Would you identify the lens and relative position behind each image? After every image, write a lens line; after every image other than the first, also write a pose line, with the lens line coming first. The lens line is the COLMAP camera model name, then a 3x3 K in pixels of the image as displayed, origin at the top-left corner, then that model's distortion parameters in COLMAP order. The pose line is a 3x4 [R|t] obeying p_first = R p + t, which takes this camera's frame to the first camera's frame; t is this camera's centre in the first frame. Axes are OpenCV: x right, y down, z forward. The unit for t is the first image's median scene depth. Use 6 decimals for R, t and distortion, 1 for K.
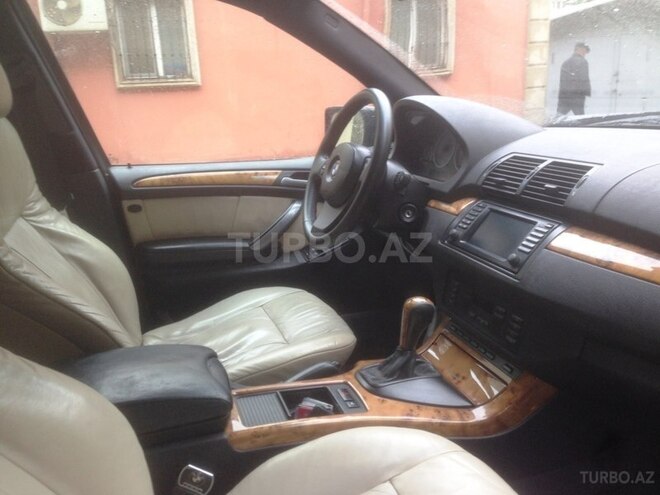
lens RADIAL K [[594.4, 0, 325.5], [0, 594.4, 247.6], [0, 0, 1]] dist [0.146413, -0.258016]
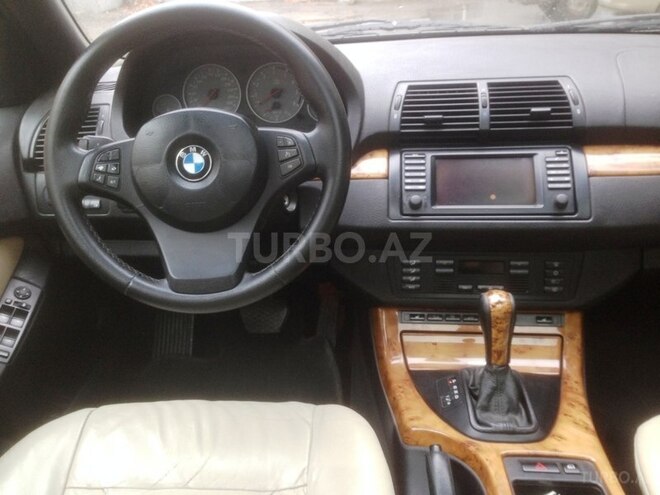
lens RADIAL K [[594.4, 0, 325.5], [0, 594.4, 247.6], [0, 0, 1]] dist [0.146413, -0.258016]
pose [[0.368252, -0.370042, 0.852912, -0.555434], [0.256794, 0.922176, 0.289220, -0.247151], [-0.893559, 0.112517, 0.434618, 0.906590]]
